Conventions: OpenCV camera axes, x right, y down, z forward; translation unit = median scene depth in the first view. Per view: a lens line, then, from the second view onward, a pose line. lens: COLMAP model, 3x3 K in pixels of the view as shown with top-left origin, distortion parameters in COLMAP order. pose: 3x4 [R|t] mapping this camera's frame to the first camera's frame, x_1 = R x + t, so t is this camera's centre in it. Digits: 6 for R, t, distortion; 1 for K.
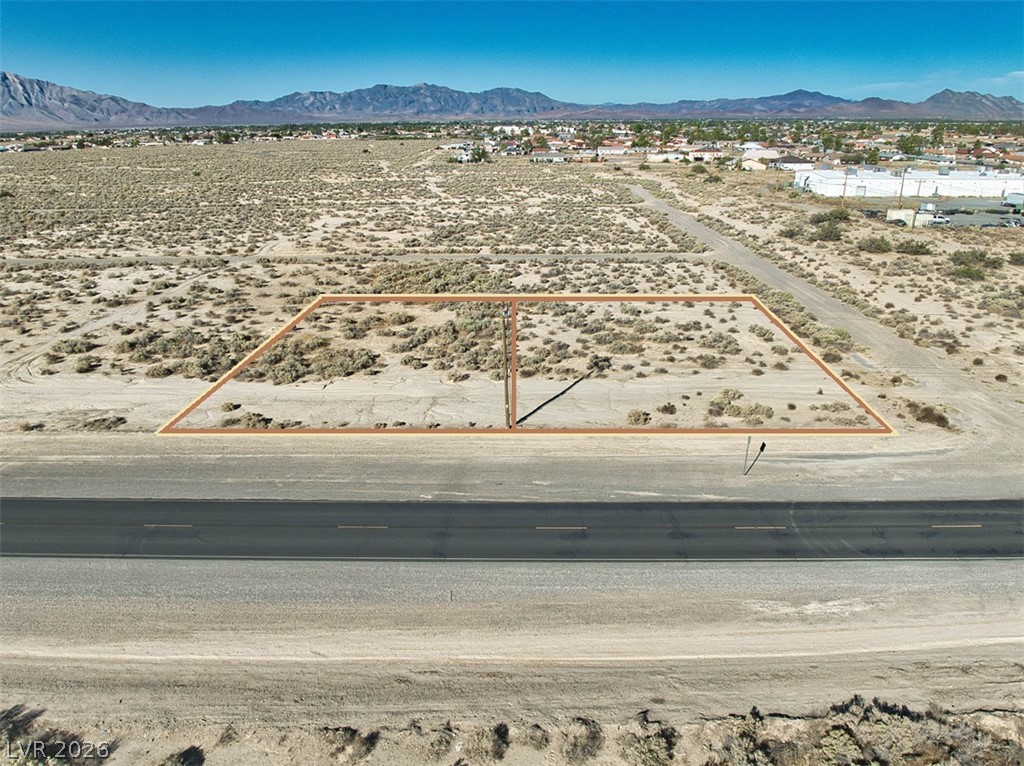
lens RADIAL K [[732.6, 0, 514.9], [0, 732.6, 428.1], [0, 0, 1]] dist [-0.029134, -0.011602]
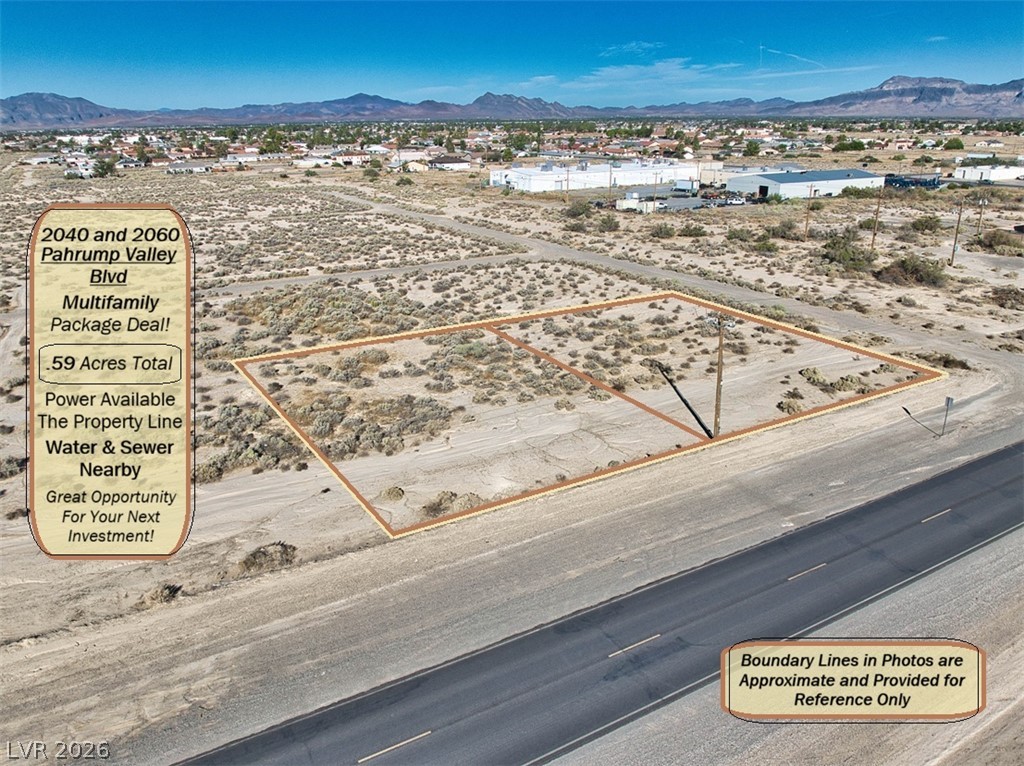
lens RADIAL K [[732.6, 0, 514.9], [0, 732.6, 428.1], [0, 0, 1]] dist [-0.029134, -0.011602]
pose [[0.861985, -0.198574, 0.466423, -0.470216], [0.200715, 0.978584, 0.045685, -0.079636], [-0.465506, 0.054238, 0.883381, 0.186139]]
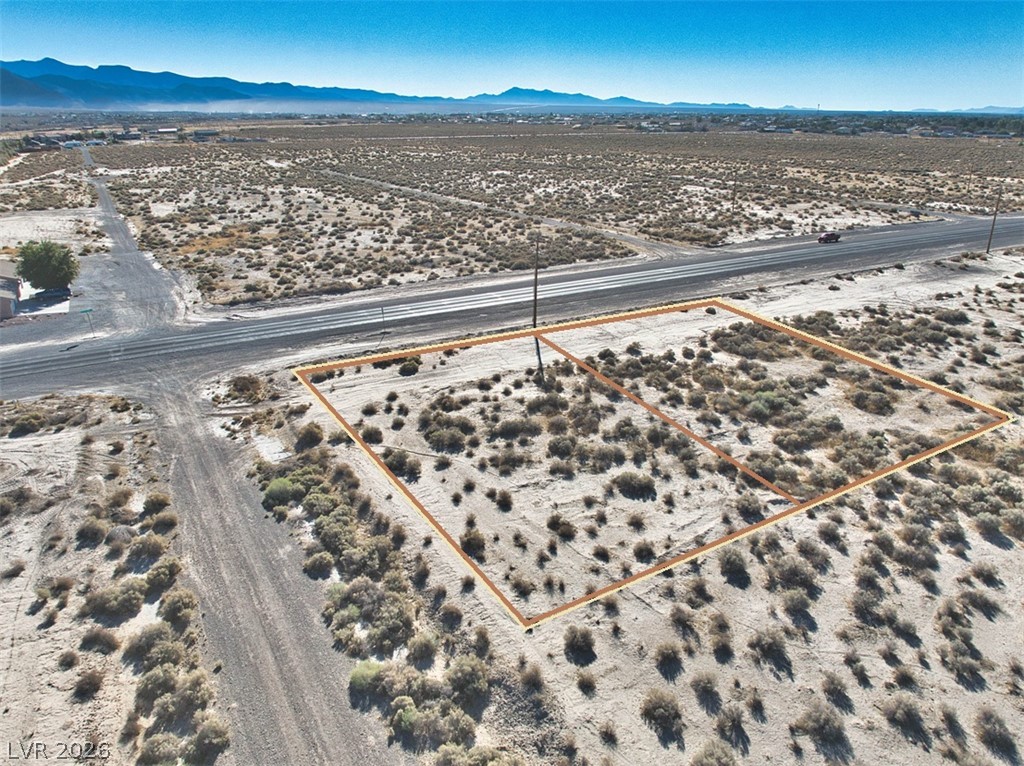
lens RADIAL K [[732.6, 0, 514.9], [0, 732.6, 428.1], [0, 0, 1]] dist [-0.029134, -0.011602]
pose [[-0.864601, 0.213384, -0.454898, 0.535951], [-0.181301, 0.711864, 0.678513, -0.613559], [0.468609, 0.669116, -0.576792, 1.390236]]
